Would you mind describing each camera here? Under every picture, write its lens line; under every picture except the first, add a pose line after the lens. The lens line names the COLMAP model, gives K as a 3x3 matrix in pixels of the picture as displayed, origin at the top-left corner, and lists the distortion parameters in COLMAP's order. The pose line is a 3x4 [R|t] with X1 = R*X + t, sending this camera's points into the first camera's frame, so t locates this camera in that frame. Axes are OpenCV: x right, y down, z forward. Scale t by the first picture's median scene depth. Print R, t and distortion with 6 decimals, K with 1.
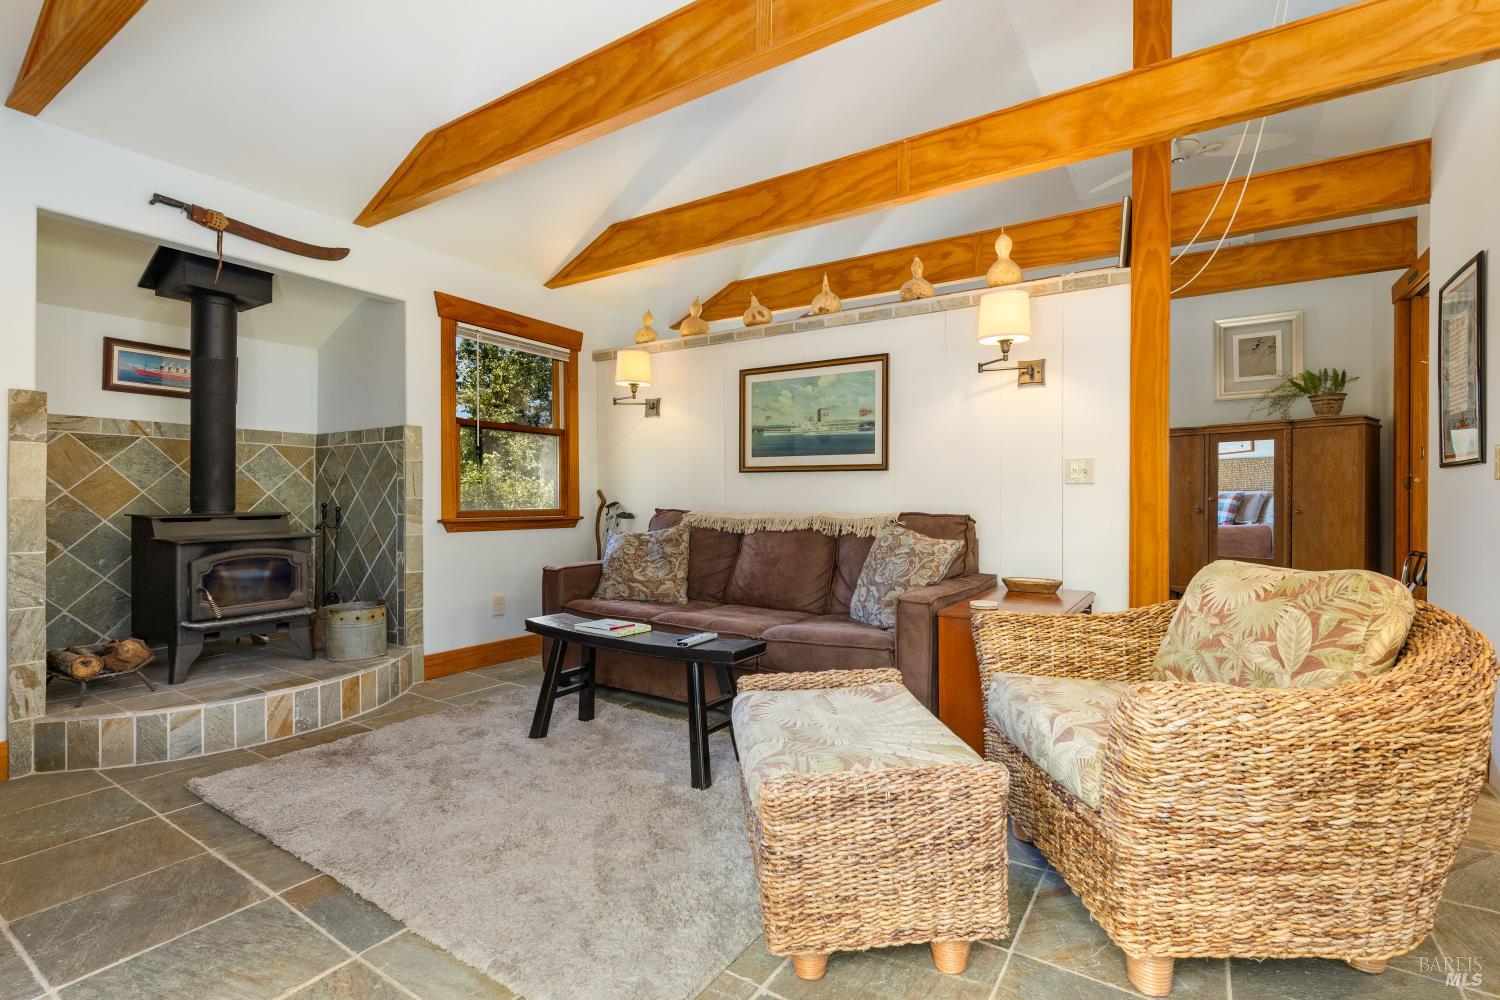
lens RADIAL K [[692.1, 0, 753.9], [0, 692.1, 500.4], [0, 0, 1]] dist [-0.000010, -0.000136]
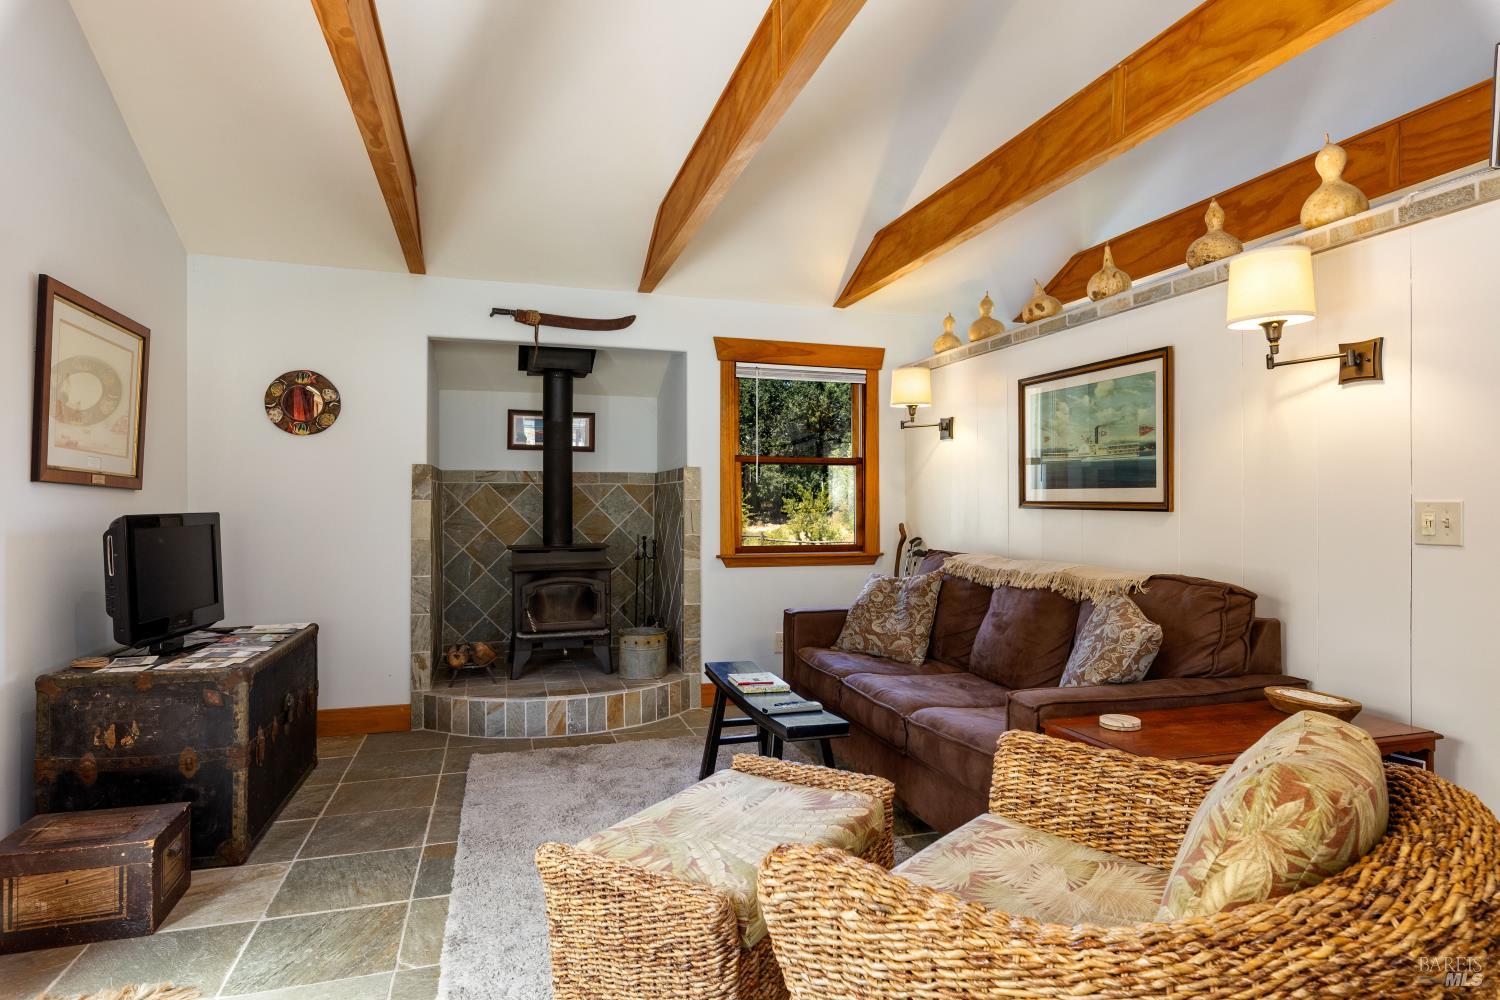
lens RADIAL K [[839.2, 0, 751.8], [0, 839.2, 501.6], [0, 0, 1]] dist [-0.000136, -0.002517]
pose [[0.765032, -0.002364, -0.643988, 0.470057], [0.000194, 0.999994, -0.003440, -0.057040], [0.643992, 0.002507, 0.765028, 0.076949]]
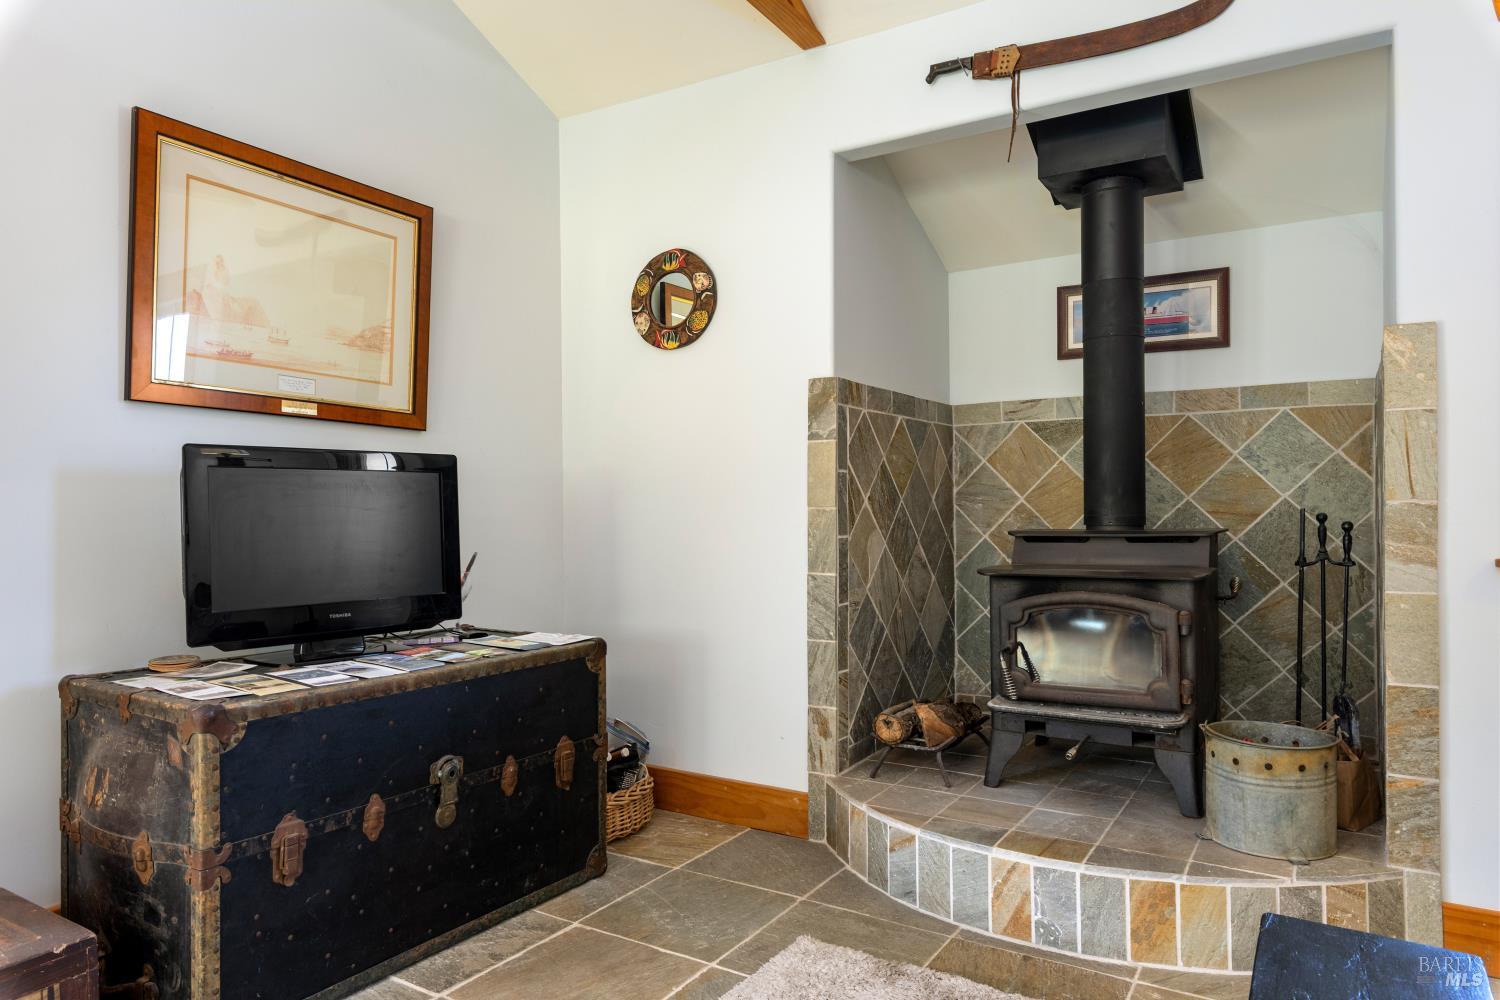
lens RADIAL K [[942.0, 0, 754.8], [0, 942.0, 507.9], [0, 0, 1]] dist [-0.002686, 0.000453]
pose [[0.018425, -0.003340, -0.999825, 0.058931], [0.003783, 0.999987, -0.003271, 0.000223], [0.999823, -0.003722, 0.018438, 0.688119]]
